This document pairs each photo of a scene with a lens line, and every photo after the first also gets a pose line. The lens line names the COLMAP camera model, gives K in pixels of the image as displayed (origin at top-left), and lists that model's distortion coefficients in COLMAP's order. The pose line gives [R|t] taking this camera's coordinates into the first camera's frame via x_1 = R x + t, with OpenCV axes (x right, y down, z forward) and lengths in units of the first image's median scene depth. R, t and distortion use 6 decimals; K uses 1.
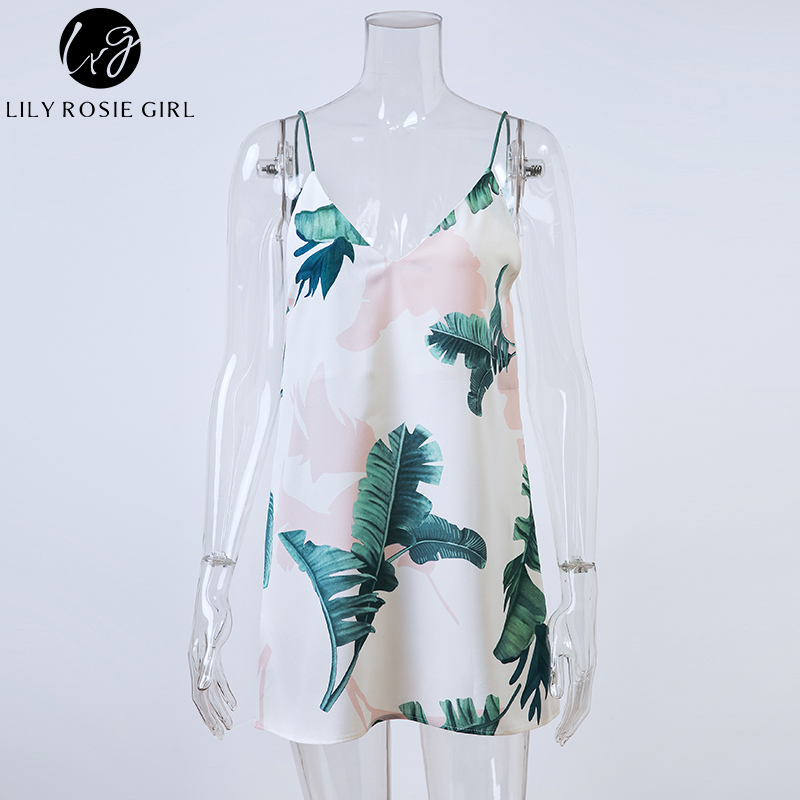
lens RADIAL K [[1515.3, 0, 400.4], [0, 1515.3, 400.2], [0, 0, 1]] dist [0.019350, 0.000000]
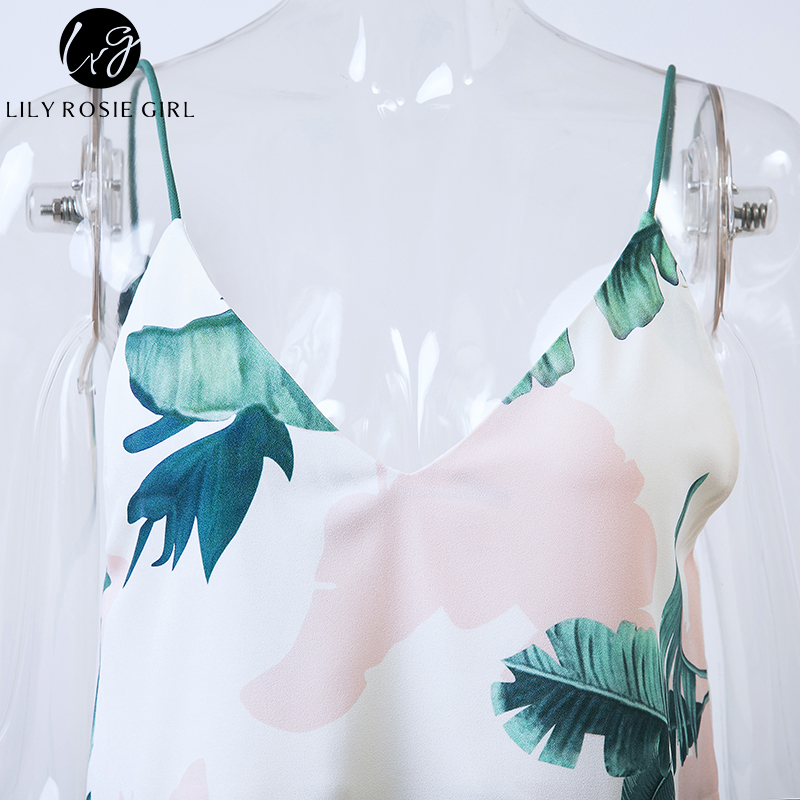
lens RADIAL K [[2212.0, 0, 402.0], [0, 2212.0, 397.1], [0, 0, 1]] dist [0.131767, 0.000000]
pose [[0.998808, 0.000887, 0.048795, -0.029693], [0.001682, 0.998616, -0.052575, -0.080883], [-0.048774, 0.052594, 0.997424, 0.470212]]
